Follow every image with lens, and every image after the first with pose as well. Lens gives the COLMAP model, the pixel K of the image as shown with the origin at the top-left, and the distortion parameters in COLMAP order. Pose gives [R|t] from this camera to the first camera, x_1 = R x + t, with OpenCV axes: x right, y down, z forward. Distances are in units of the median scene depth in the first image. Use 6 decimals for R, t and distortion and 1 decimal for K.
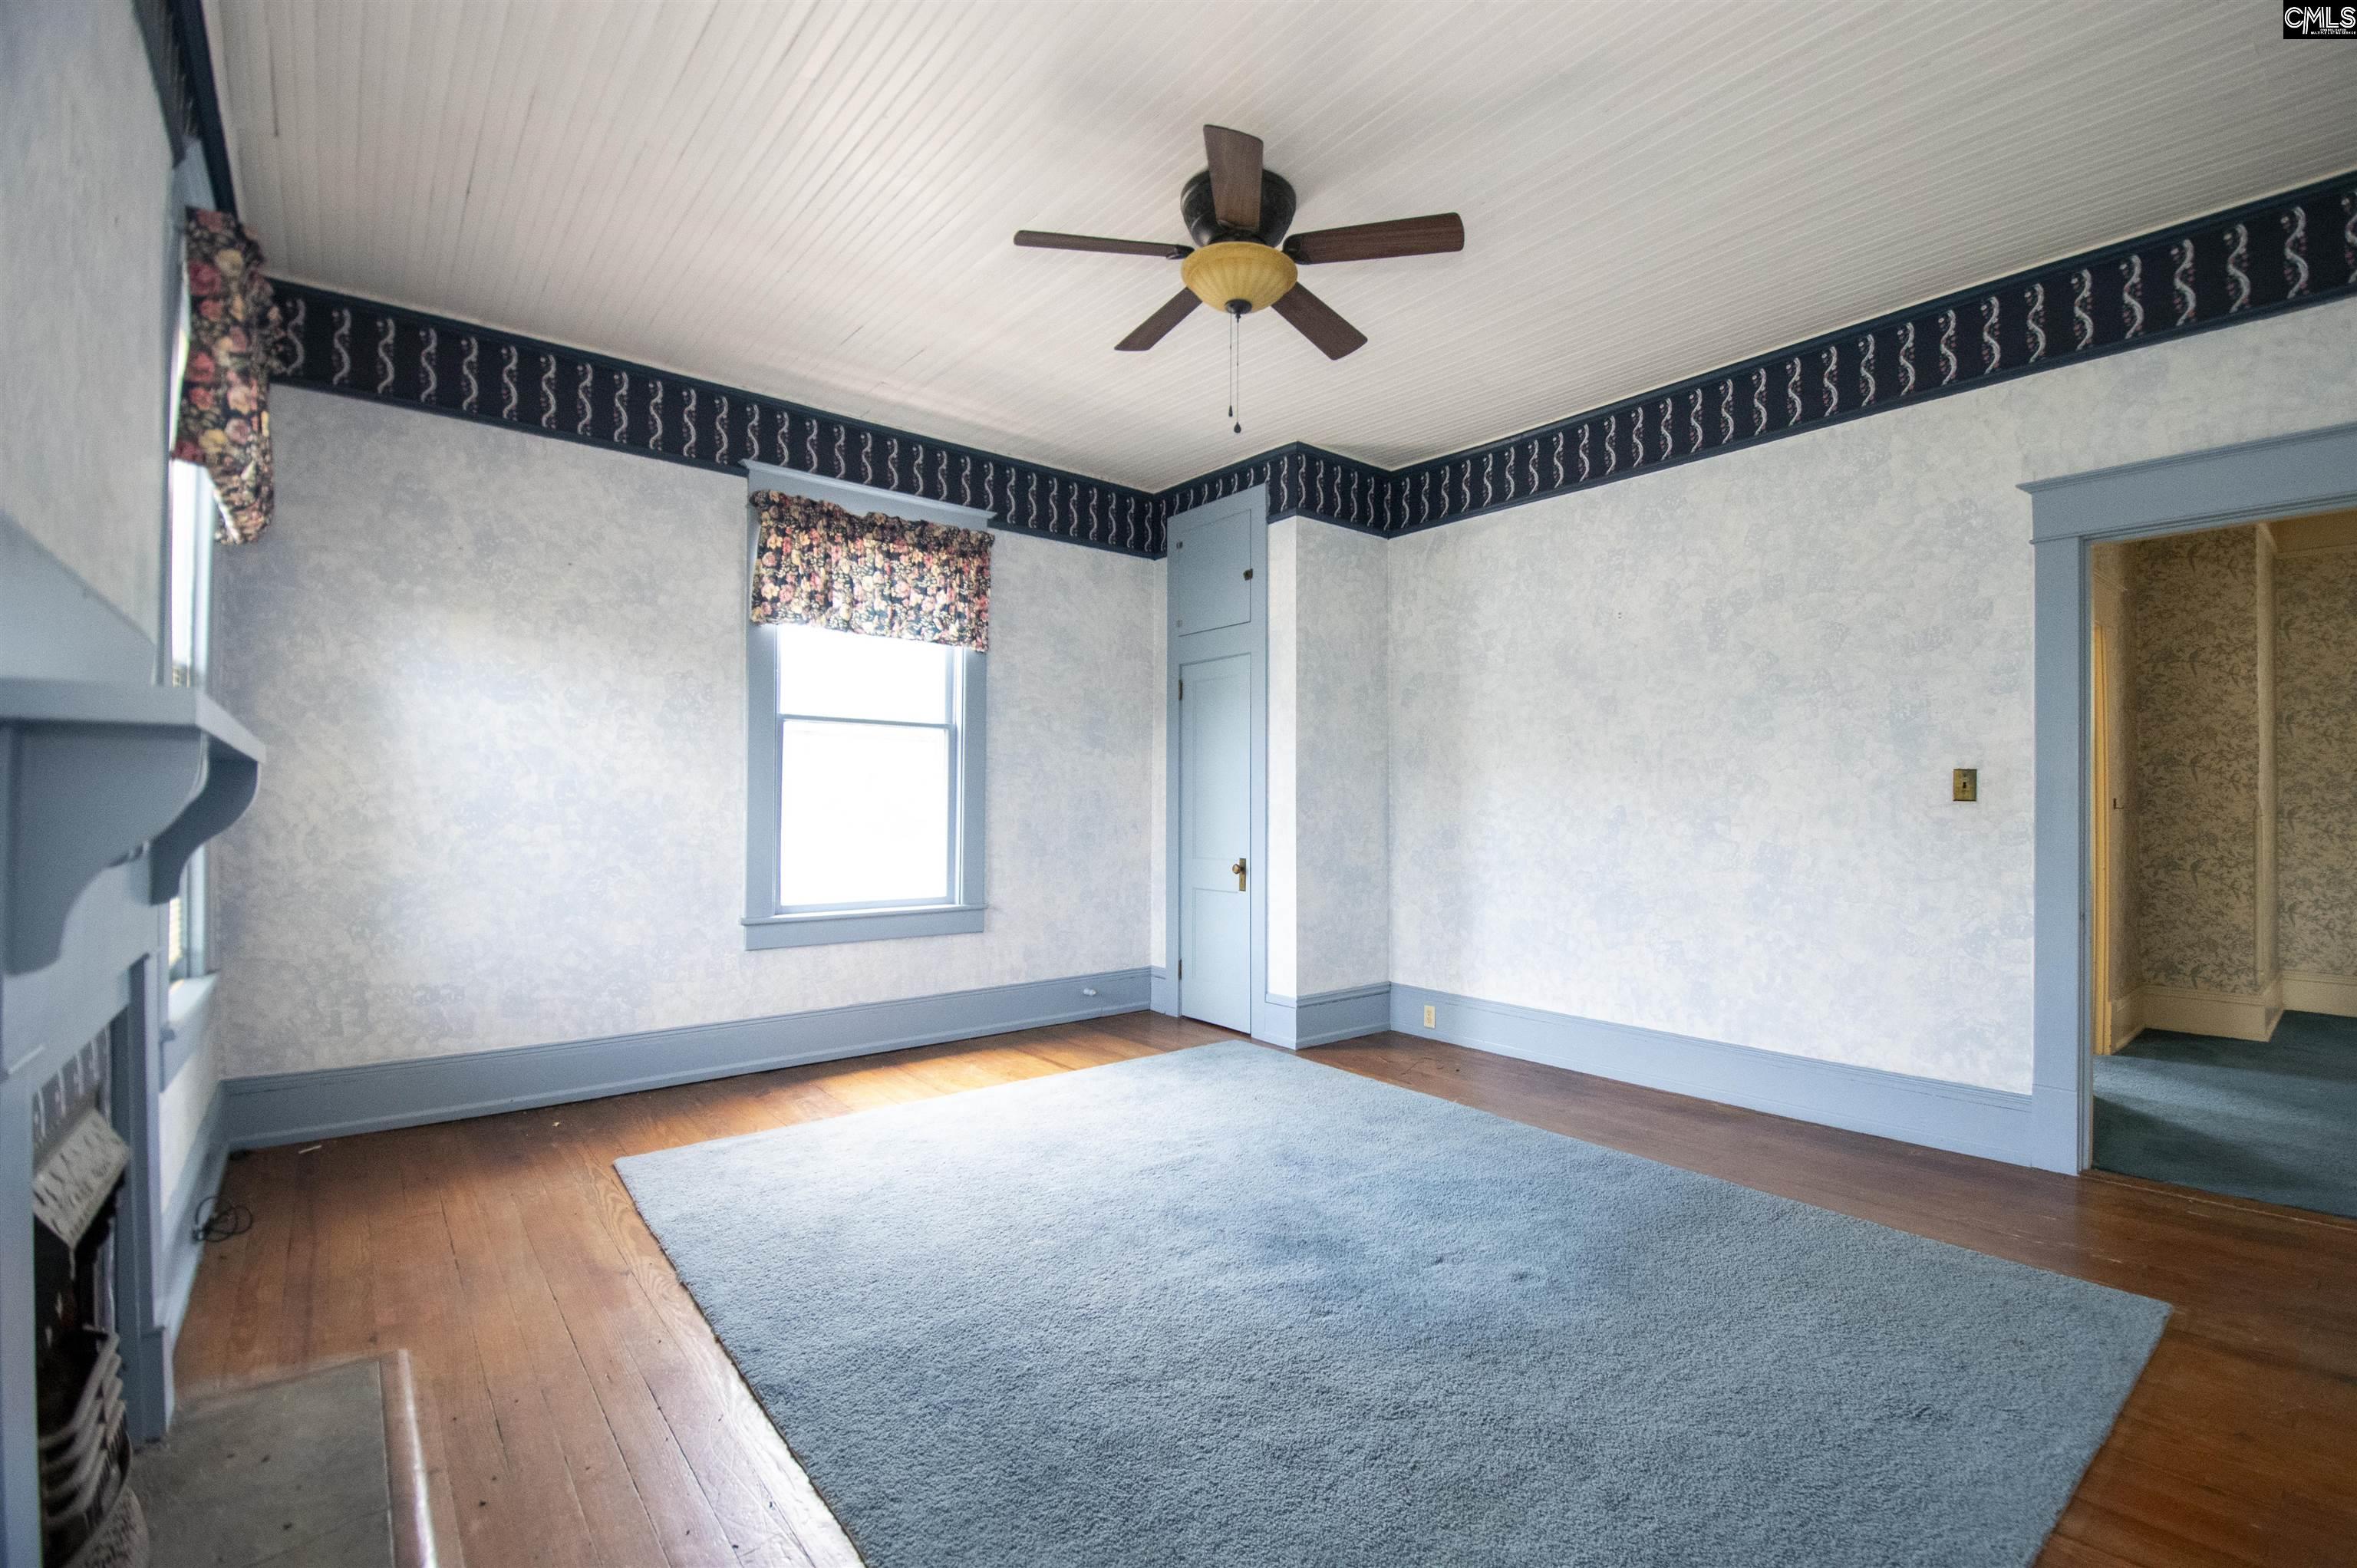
lens RADIAL K [[1027.9, 0, 1220.9], [0, 1027.9, 788.6], [0, 0, 1]] dist [0.025307, -0.028420]
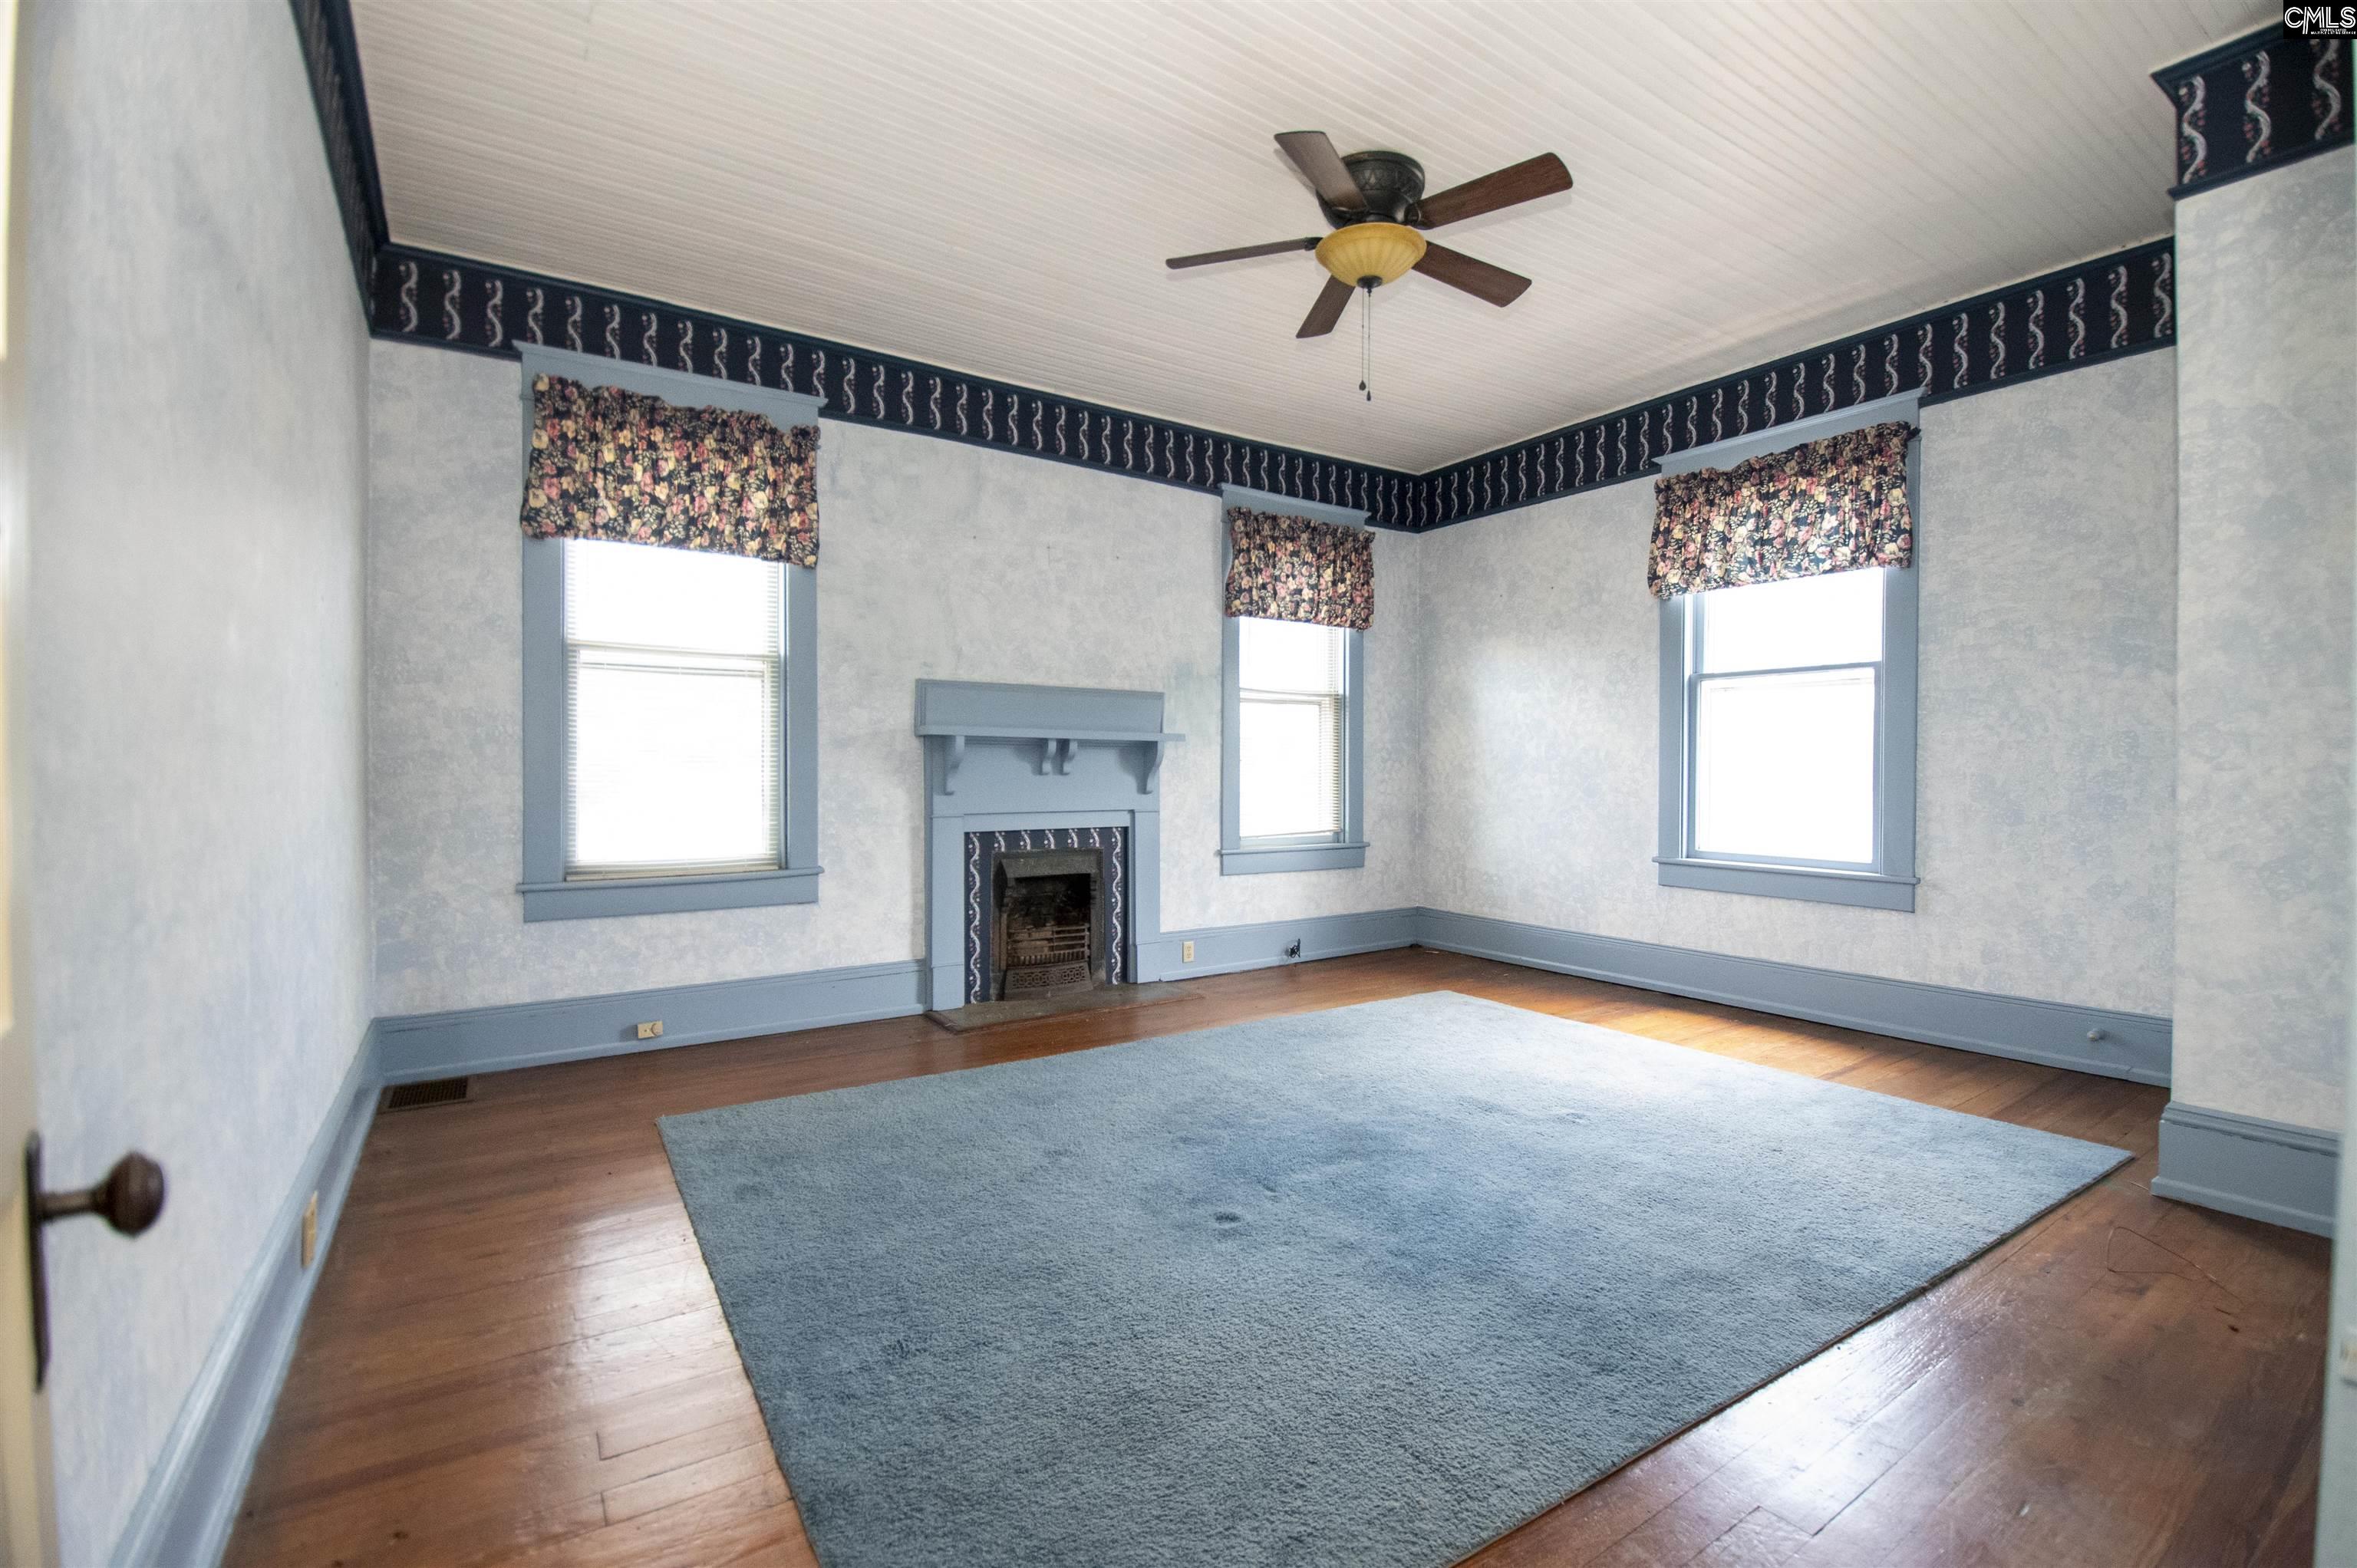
lens RADIAL K [[1035.3, 0, 1227.5], [0, 1035.3, 781.8], [0, 0, 1]] dist [0.023420, -0.028149]
pose [[-0.098743, 0.005297, -0.995099, 0.730974], [0.012288, 0.999916, 0.004104, 0.030595], [0.995037, -0.011822, -0.098800, 0.627935]]
